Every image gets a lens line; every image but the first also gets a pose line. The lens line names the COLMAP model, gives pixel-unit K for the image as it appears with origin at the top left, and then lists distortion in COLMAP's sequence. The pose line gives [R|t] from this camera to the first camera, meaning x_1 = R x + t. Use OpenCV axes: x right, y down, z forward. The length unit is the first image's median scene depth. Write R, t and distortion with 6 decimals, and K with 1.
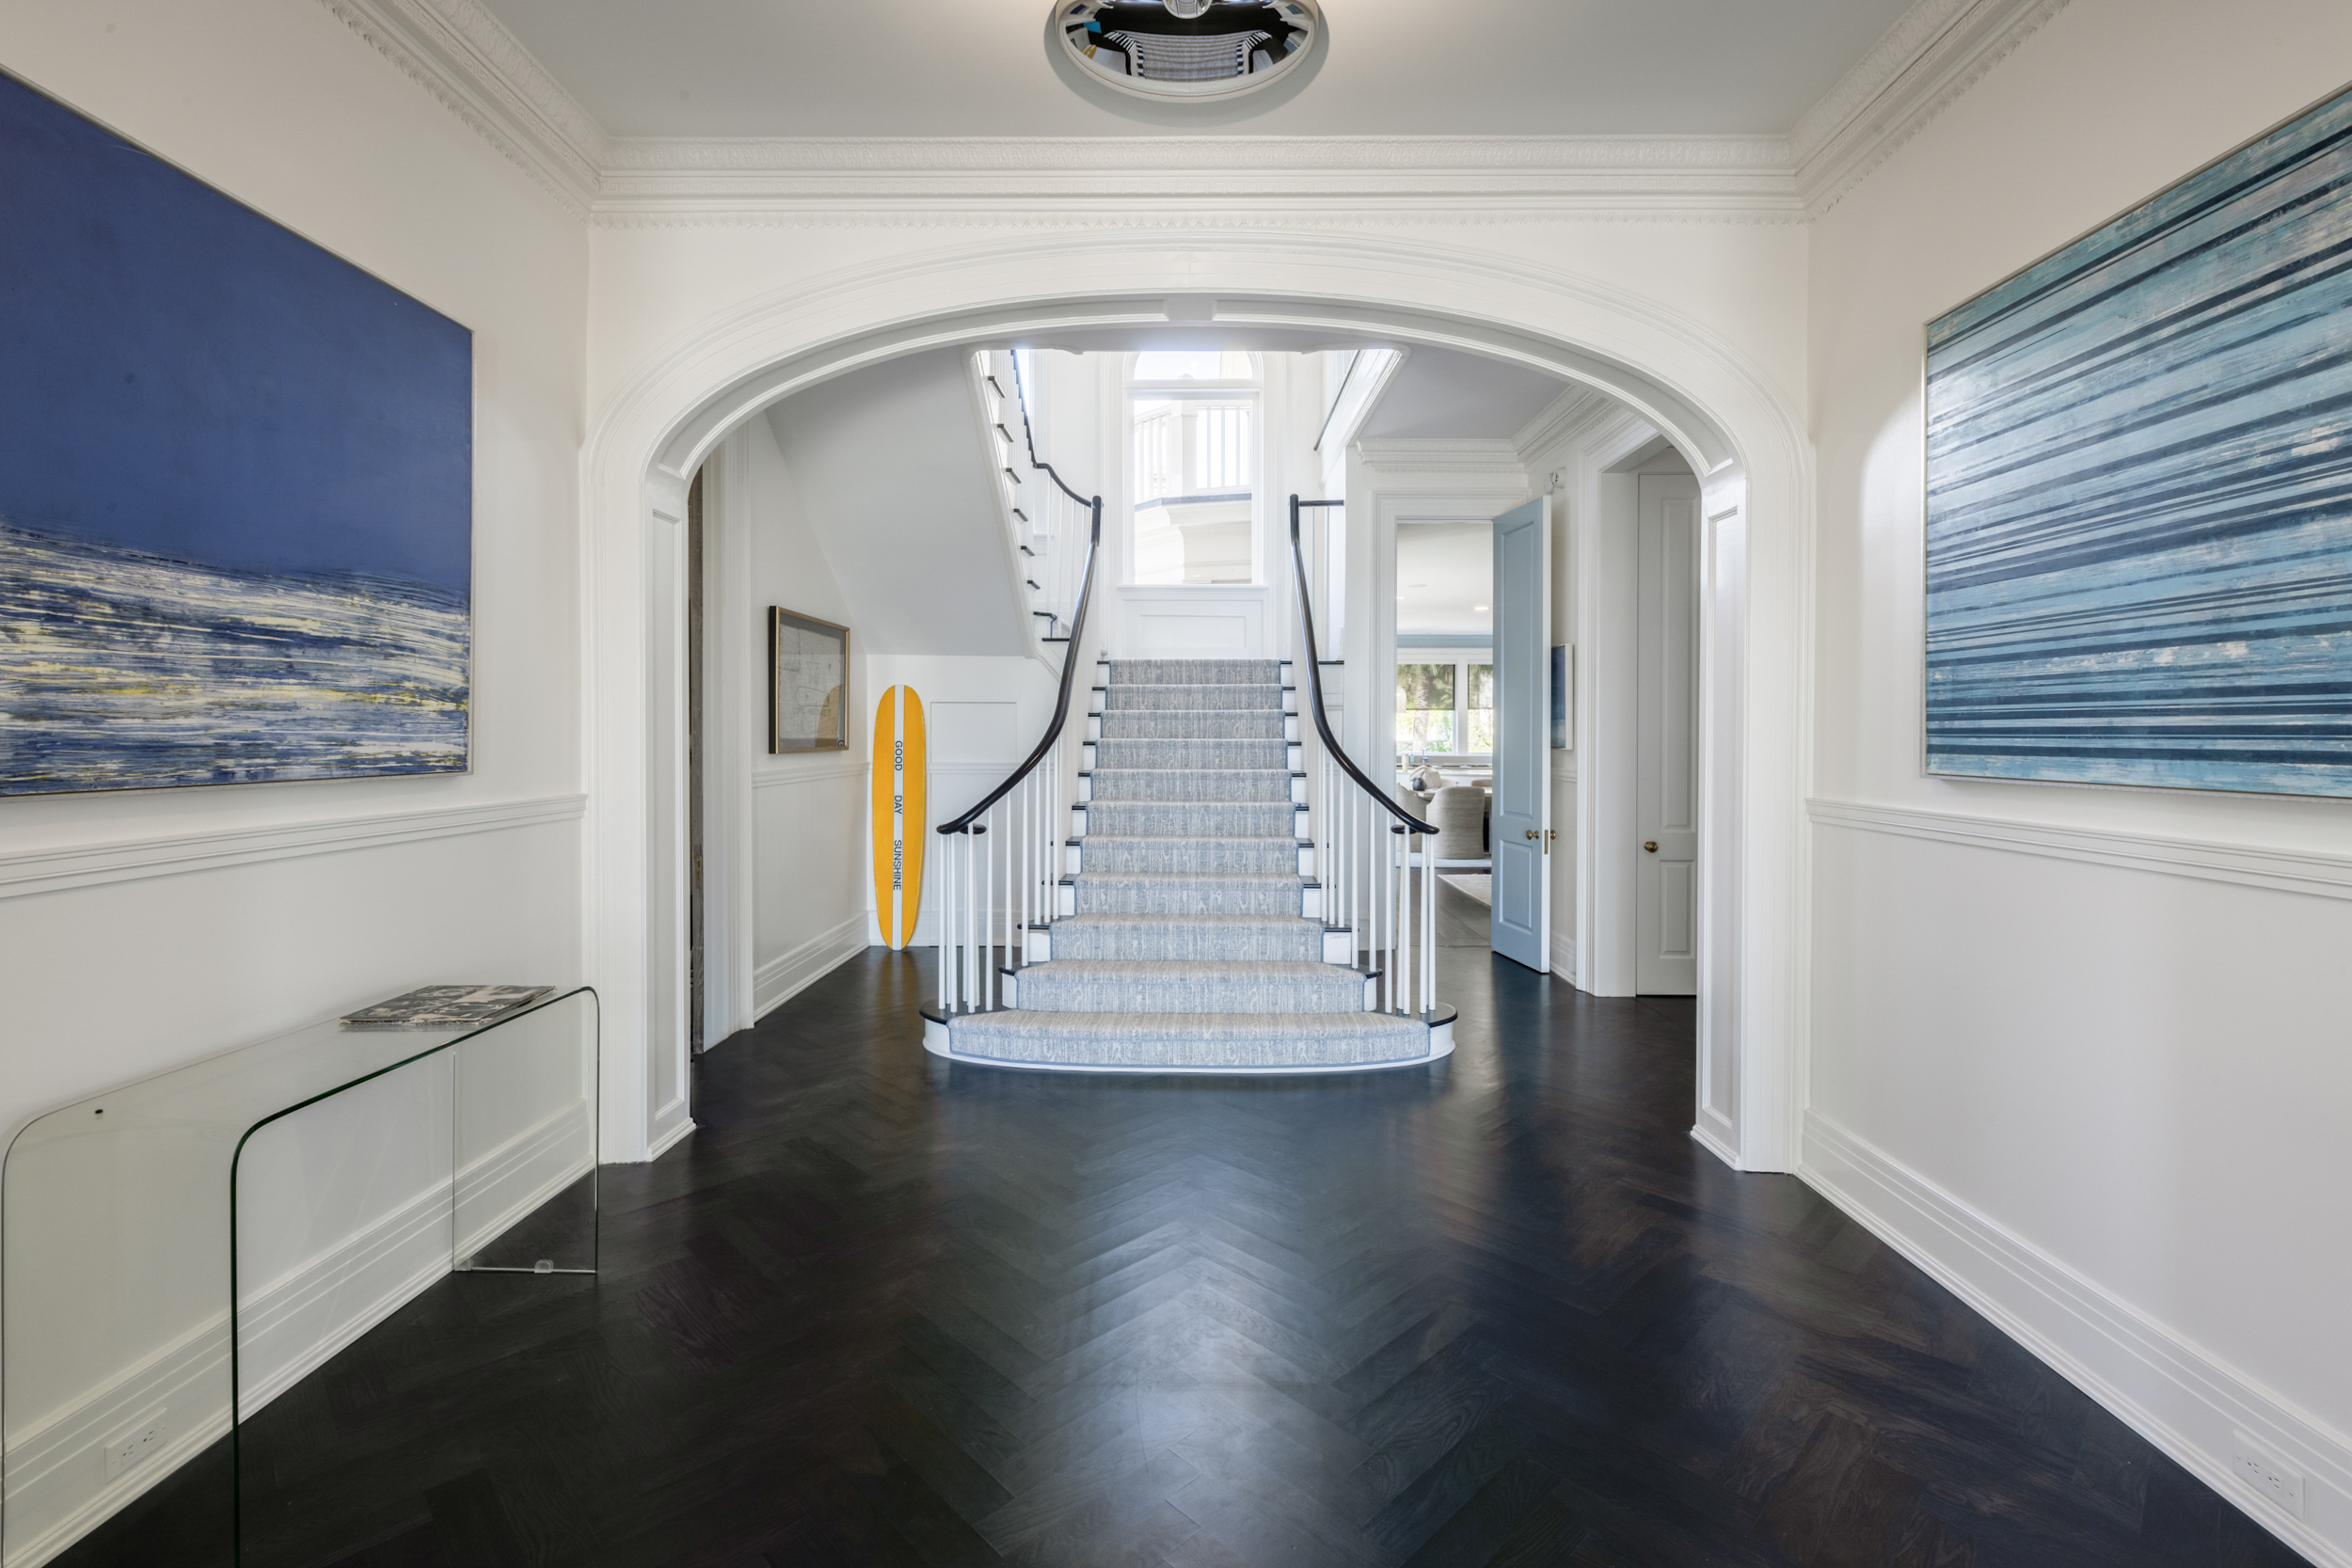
lens RADIAL K [[1014.4, 0, 1199.2], [0, 1014.4, 738.9], [0, 0, 1]] dist [0.000411, 0.000117]
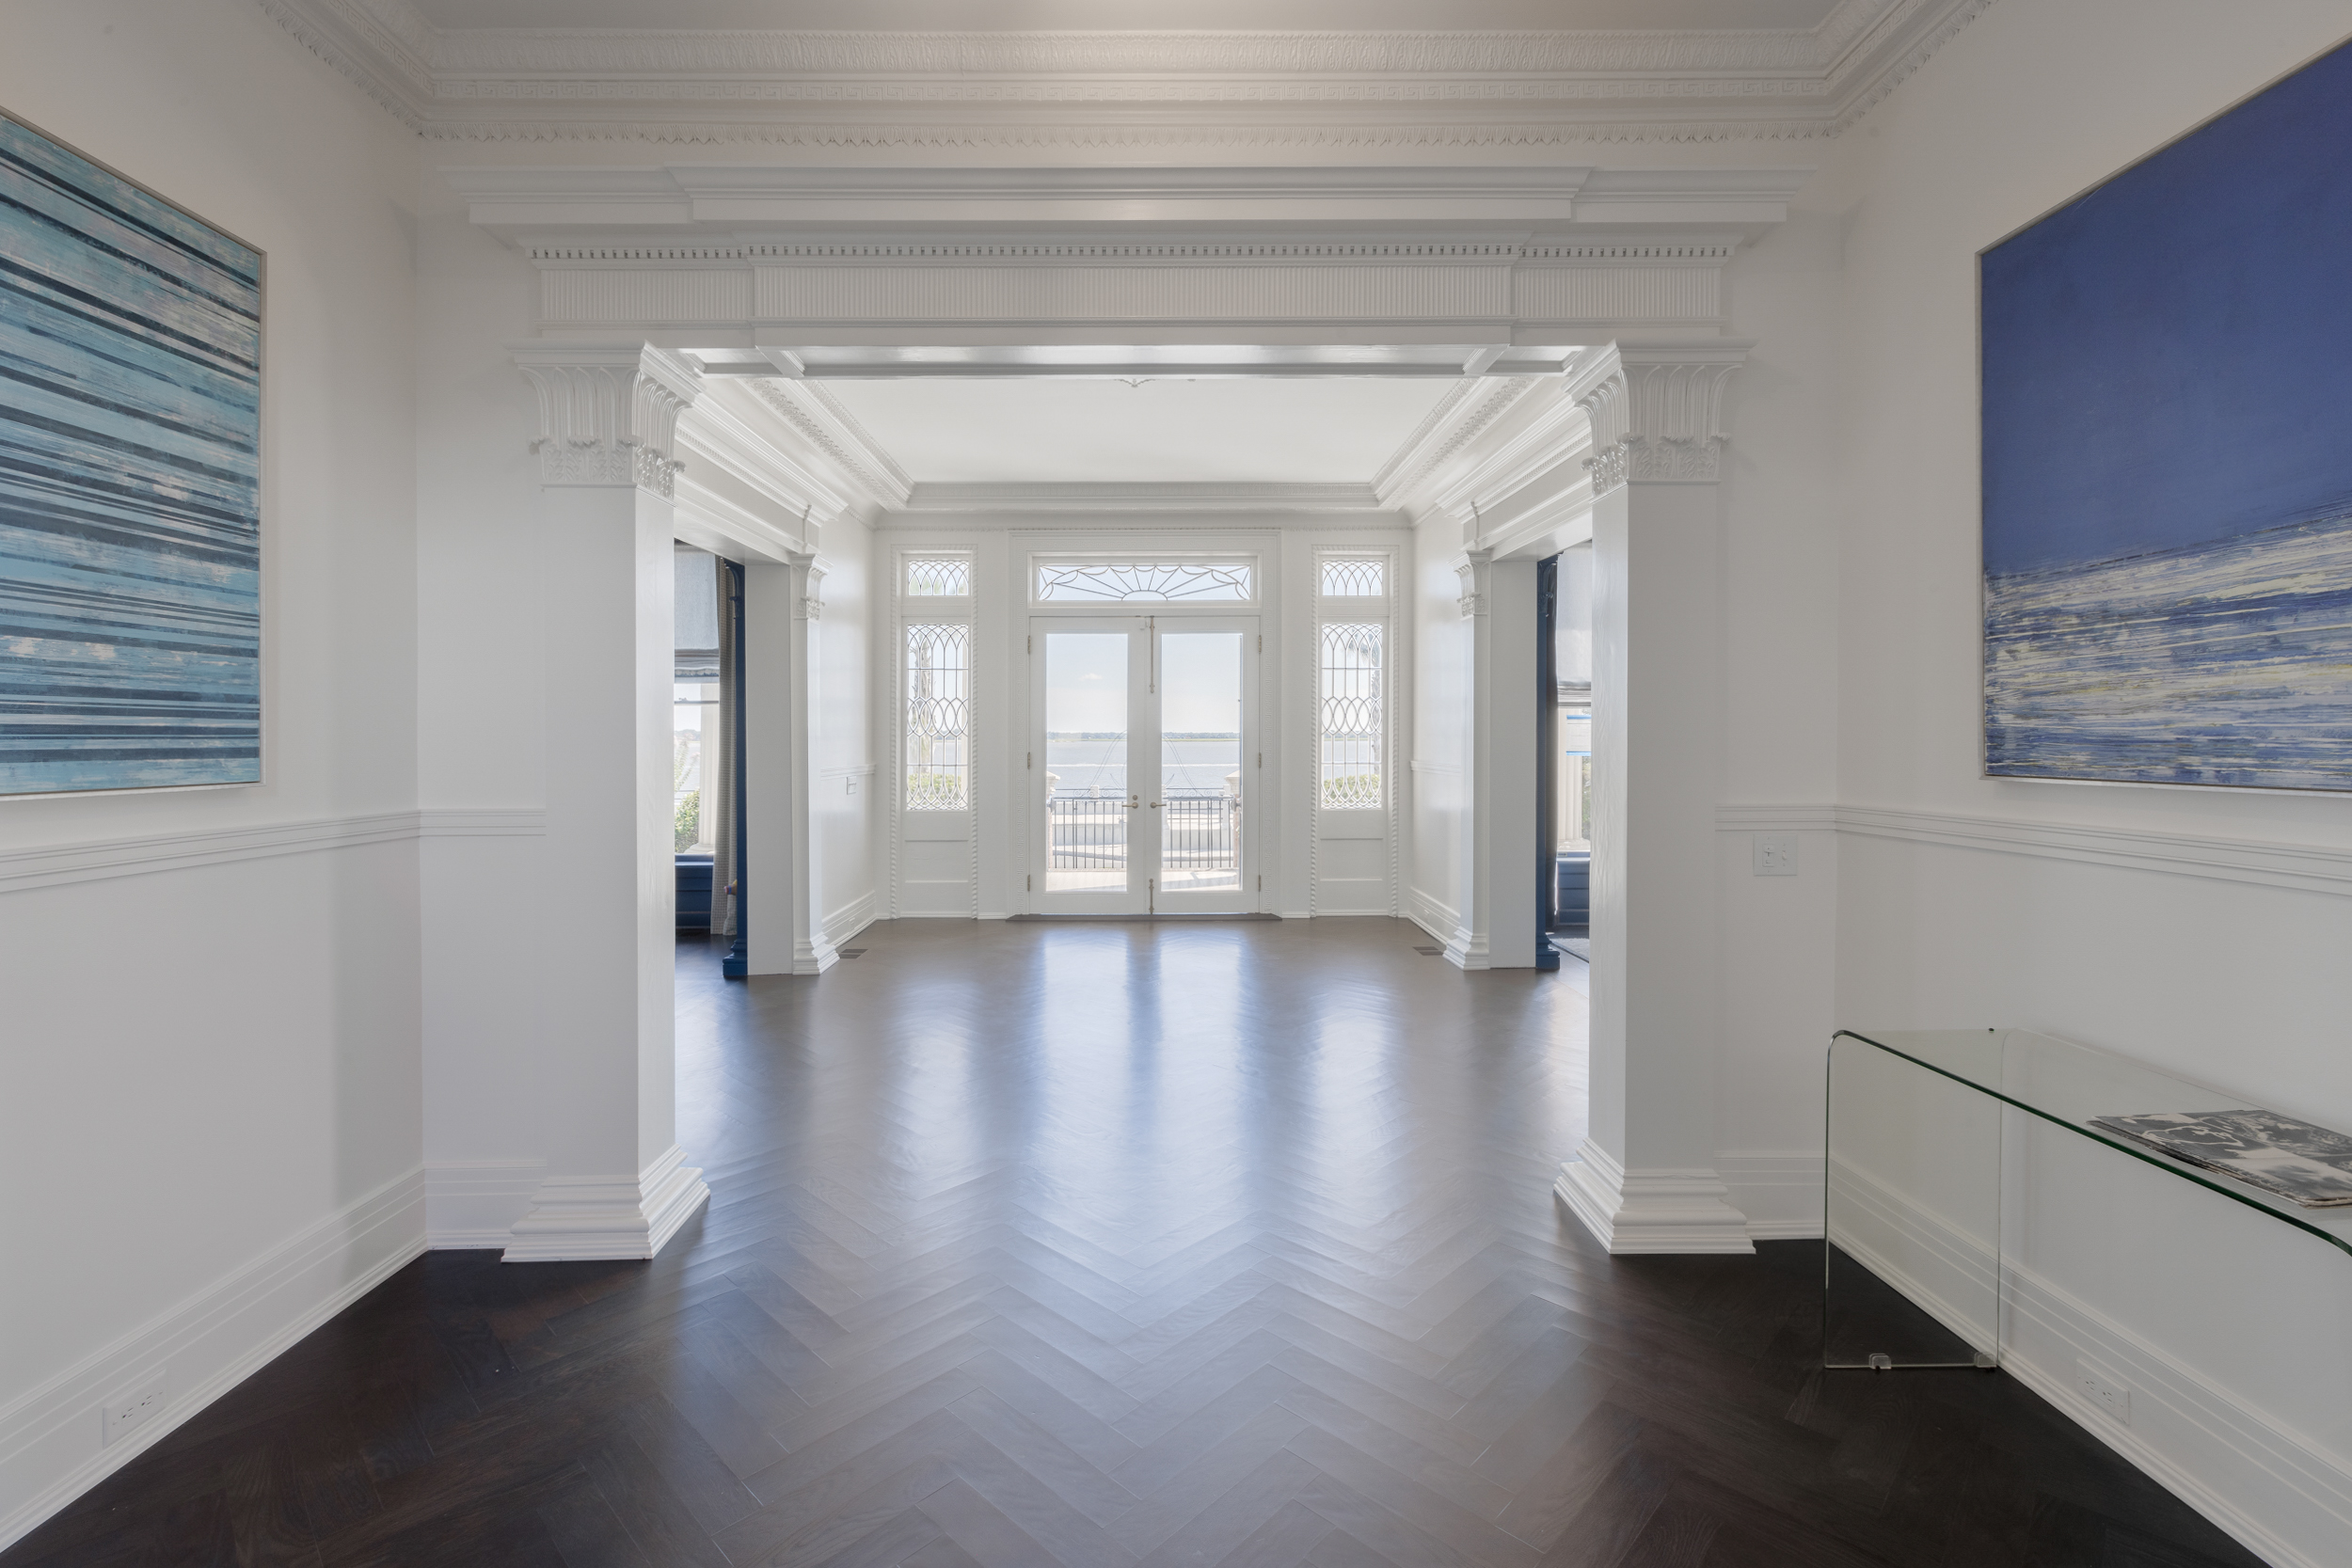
lens RADIAL K [[1023.1, 0, 1173.3], [0, 1023.1, 752.5], [0, 0, 1]] dist [0.001249, 0.000234]
pose [[-0.999557, 0.002984, -0.029598, -0.029332], [0.002380, 0.999788, 0.020433, -0.004540], [0.029653, 0.020354, -0.999353, 2.017547]]
